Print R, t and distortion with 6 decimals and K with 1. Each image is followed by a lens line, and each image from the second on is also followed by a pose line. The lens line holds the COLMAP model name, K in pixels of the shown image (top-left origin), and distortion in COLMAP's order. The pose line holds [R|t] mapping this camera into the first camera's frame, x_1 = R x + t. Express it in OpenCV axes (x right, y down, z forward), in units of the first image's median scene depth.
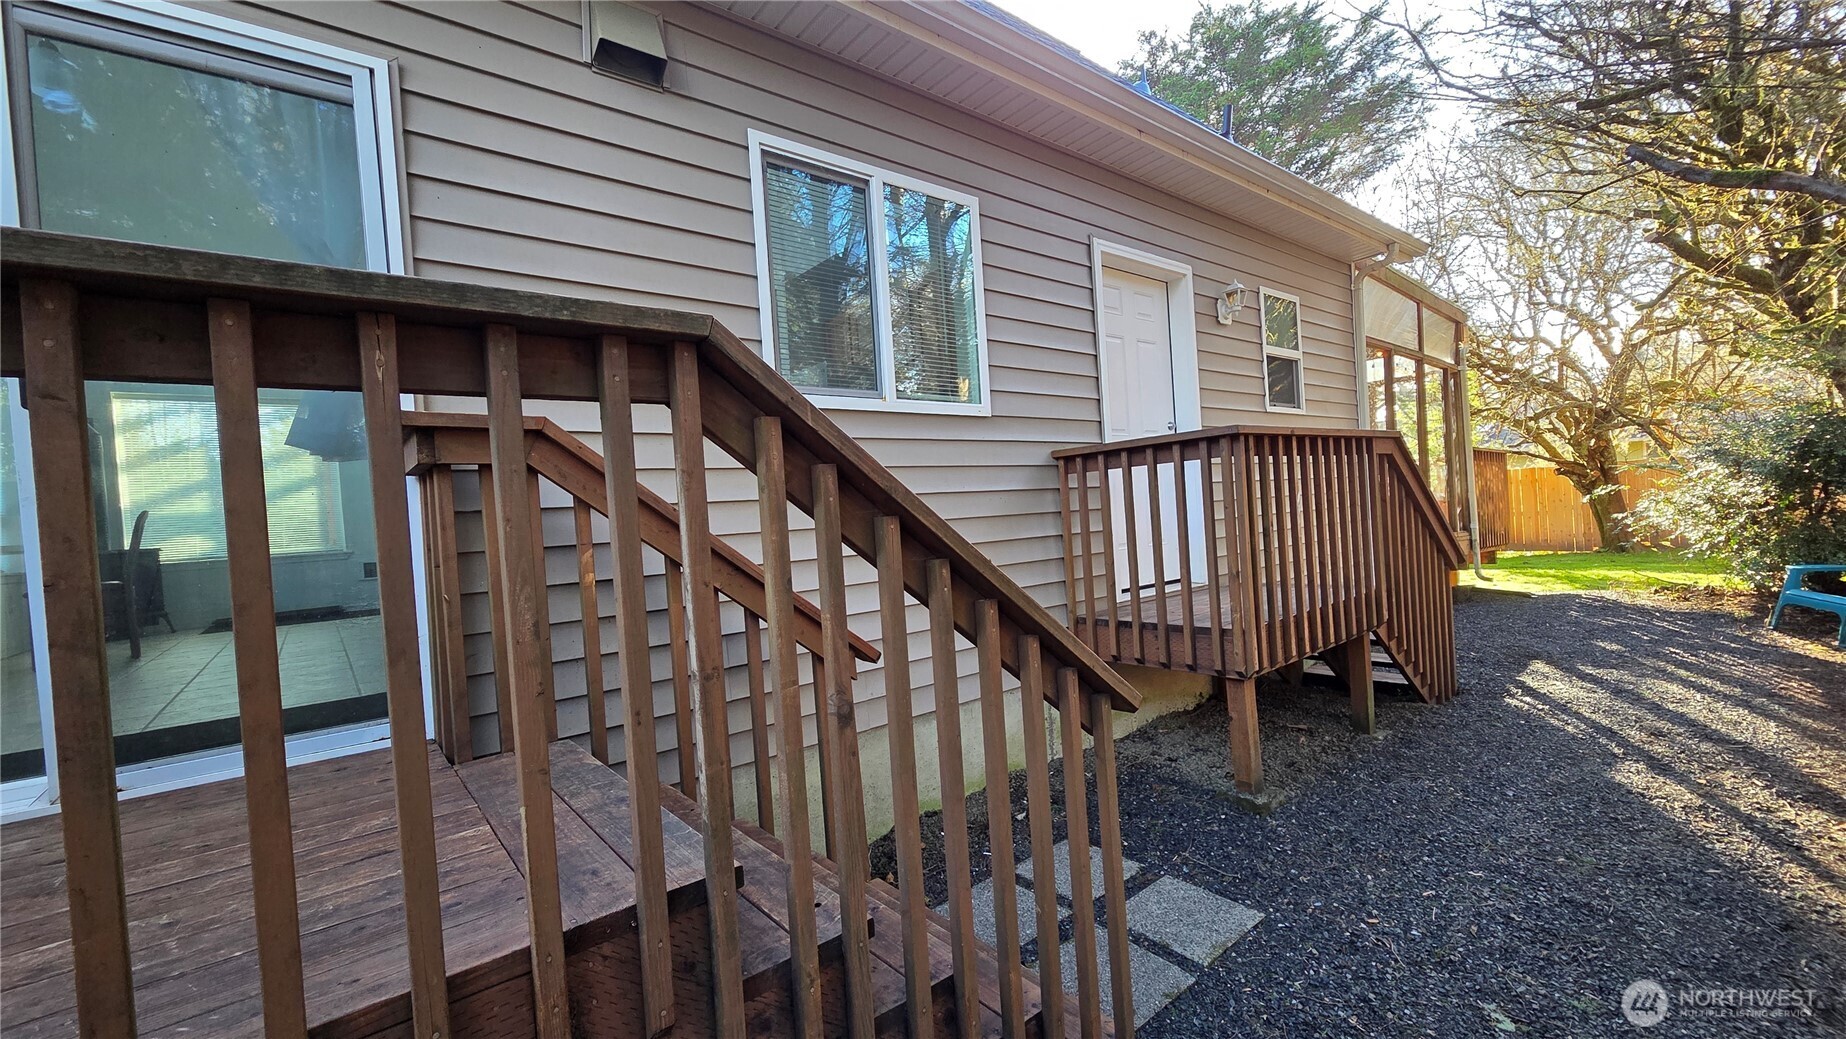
lens RADIAL K [[752.3, 0, 924.2], [0, 752.3, 522.4], [0, 0, 1]] dist [0.005384, -0.000846]
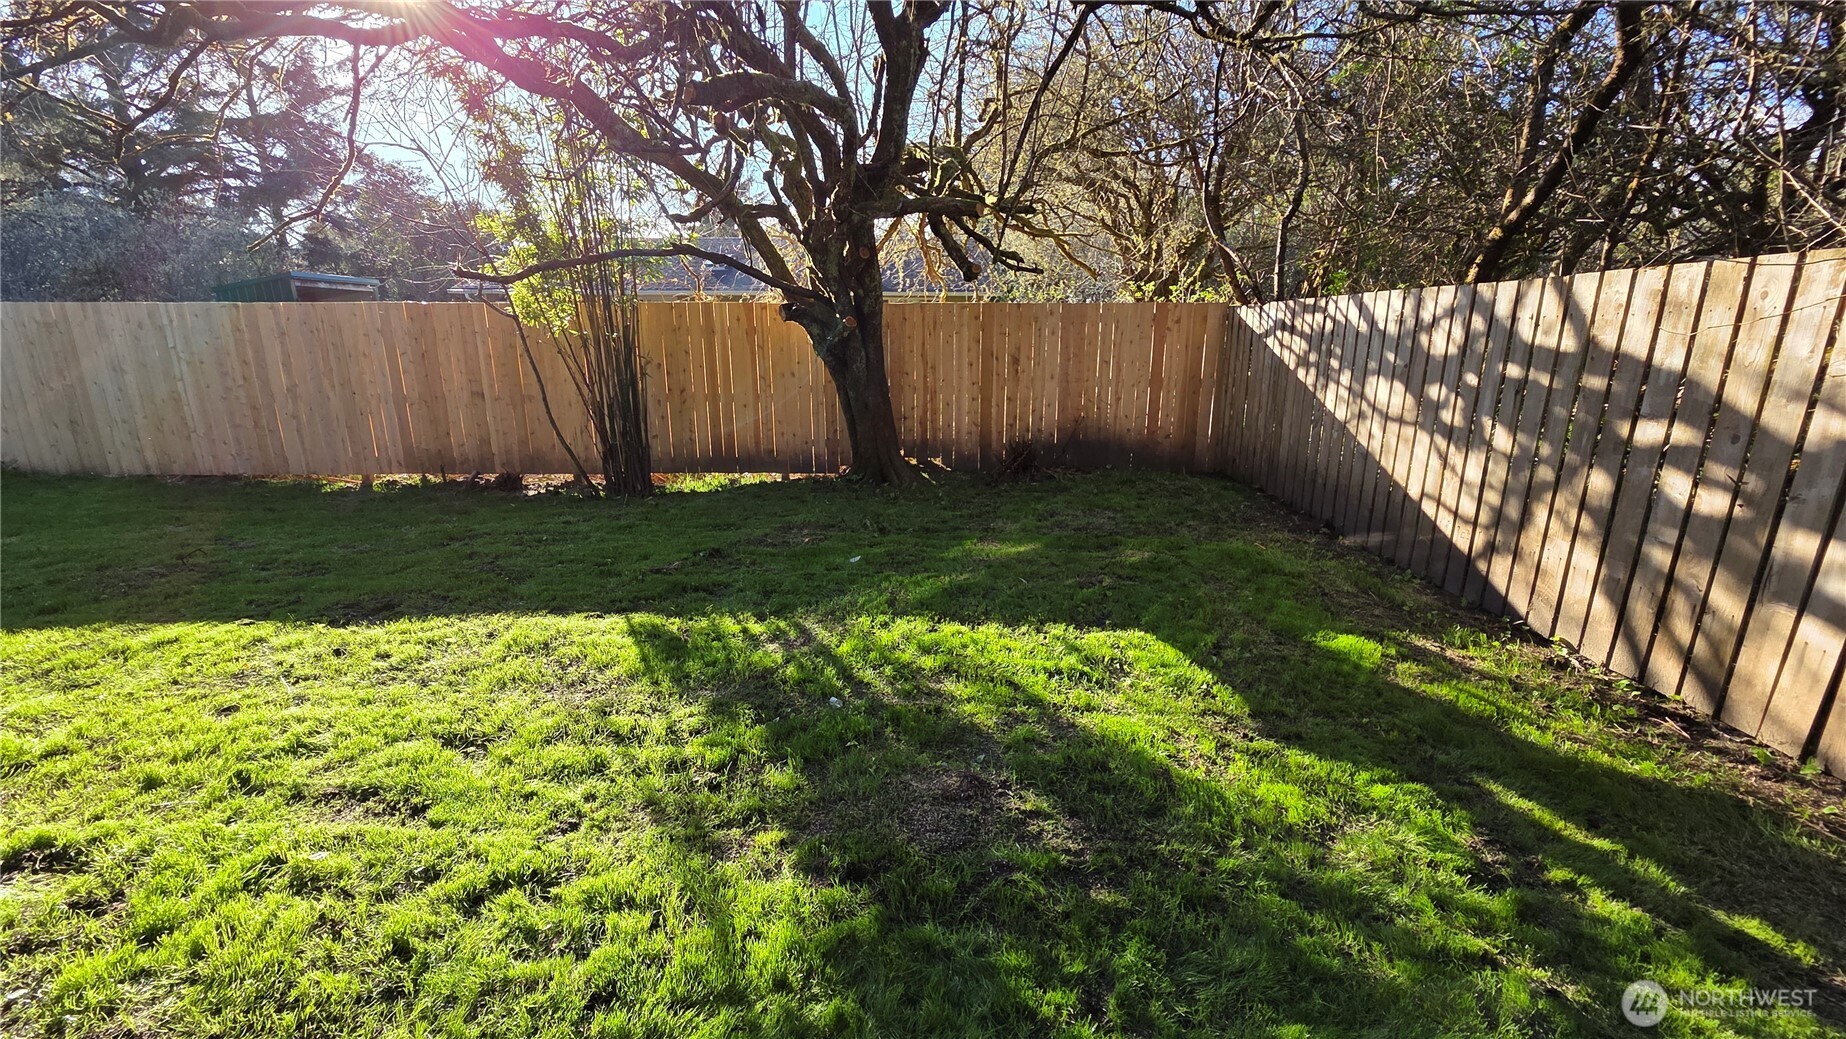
lens RADIAL K [[752.3, 0, 925.5], [0, 752.3, 517.4], [0, 0, 1]] dist [0.005384, -0.000846]
pose [[0.659565, -0.118790, 0.742202, 0.552385], [-0.041789, 0.980110, 0.194004, -0.037839], [-0.750485, -0.158975, 0.641482, 0.636553]]
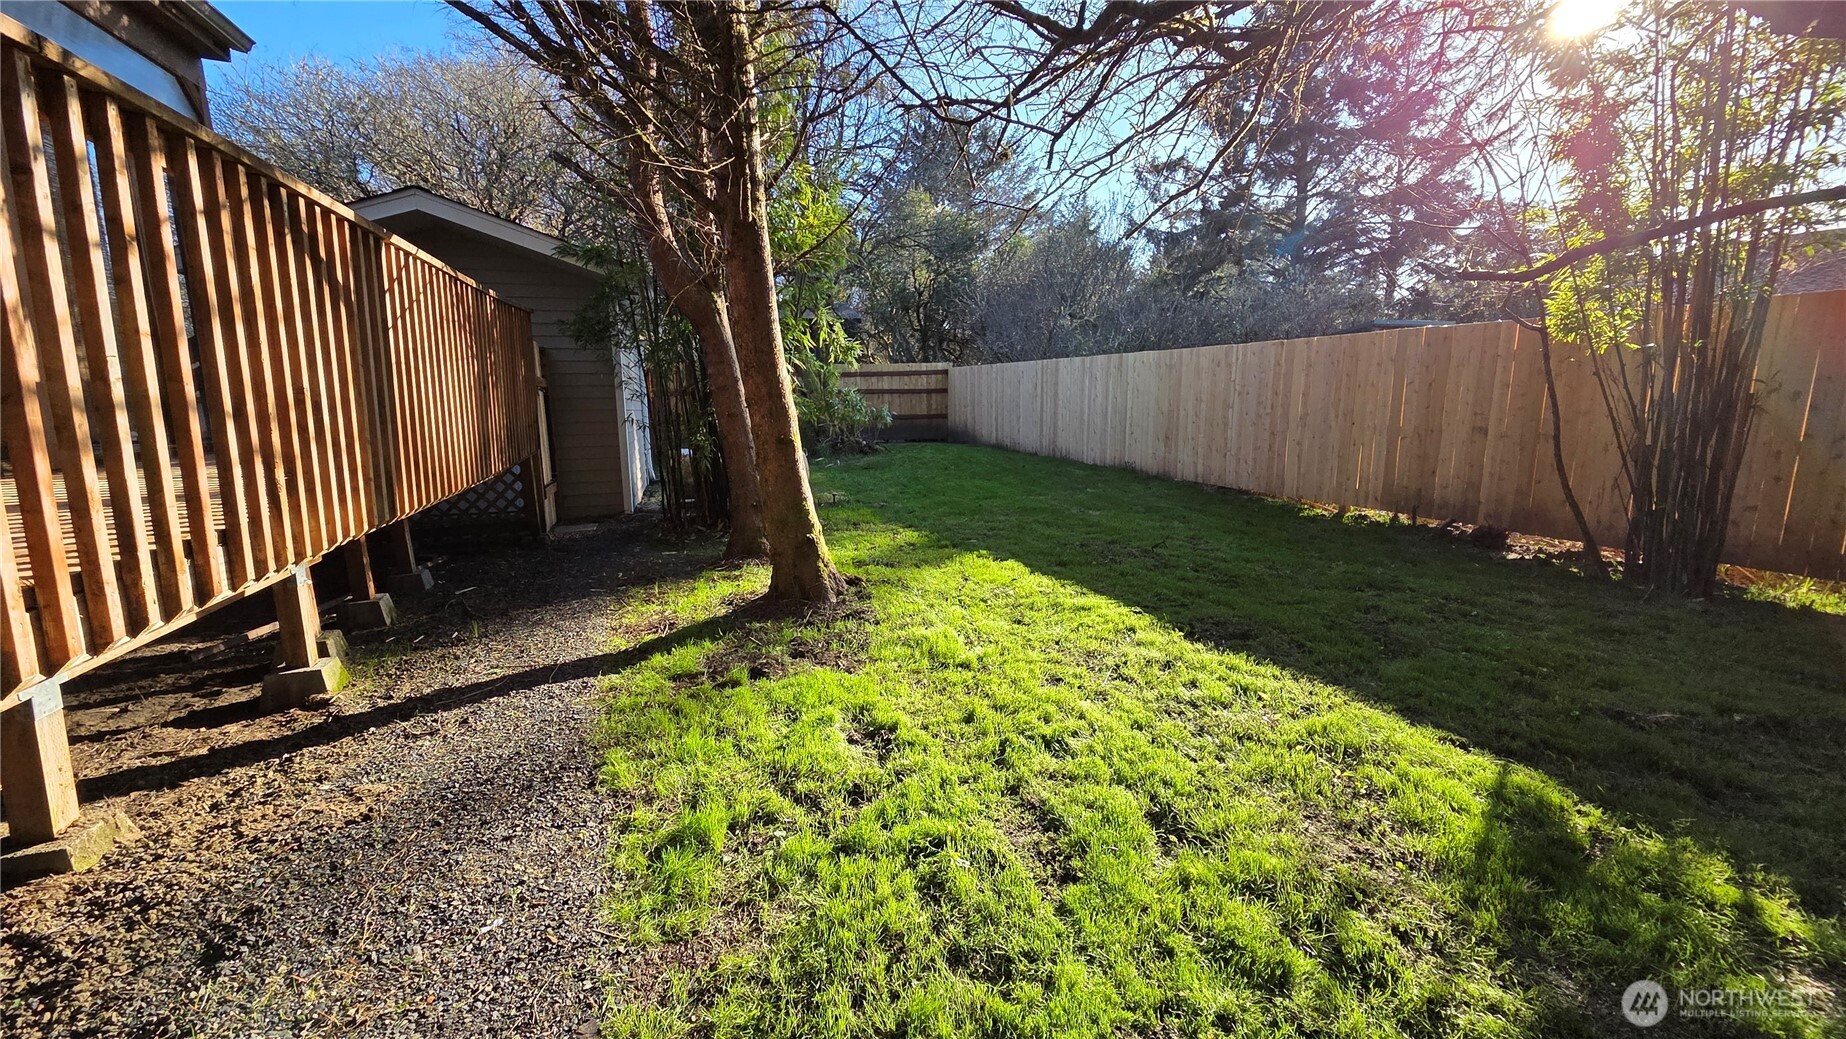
lens RADIAL K [[752.3, 0, 930.8], [0, 752.3, 528.0], [0, 0, 1]] dist [0.005384, -0.000846]
pose [[0.929648, 0.112284, -0.350924, 0.609501], [-0.041628, 0.978343, 0.202759, -0.026804], [0.366090, -0.173887, 0.914189, 0.691301]]
